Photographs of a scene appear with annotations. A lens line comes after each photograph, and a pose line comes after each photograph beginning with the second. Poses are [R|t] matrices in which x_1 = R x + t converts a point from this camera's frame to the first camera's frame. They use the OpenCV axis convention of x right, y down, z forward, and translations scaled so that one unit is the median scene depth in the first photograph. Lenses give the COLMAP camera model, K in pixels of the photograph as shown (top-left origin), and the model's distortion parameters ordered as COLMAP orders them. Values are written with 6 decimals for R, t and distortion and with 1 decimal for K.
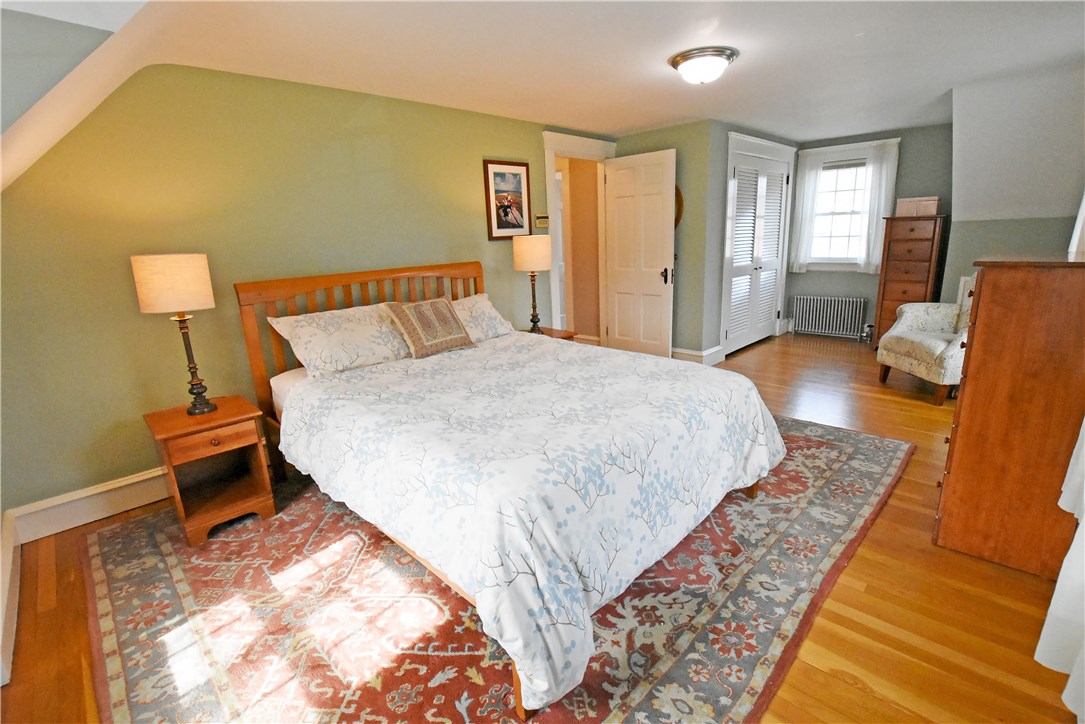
lens RADIAL K [[497.3, 0, 545.2], [0, 497.3, 360.4], [0, 0, 1]] dist [-0.028422, -0.000302]
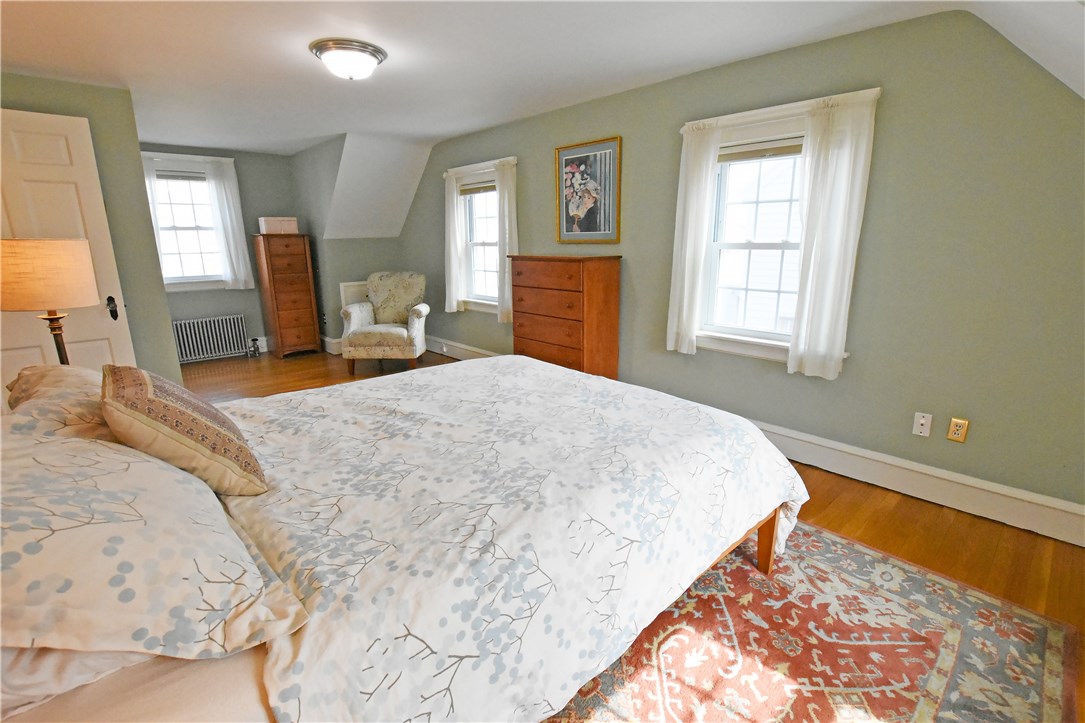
lens RADIAL K [[497.3, 0, 545.2], [0, 497.3, 359.9], [0, 0, 1]] dist [-0.028422, -0.000302]
pose [[0.049668, -0.196965, 0.979152, -1.048751], [0.244815, 0.952855, 0.179257, -0.209896], [-0.968297, 0.230808, 0.095546, 1.050302]]
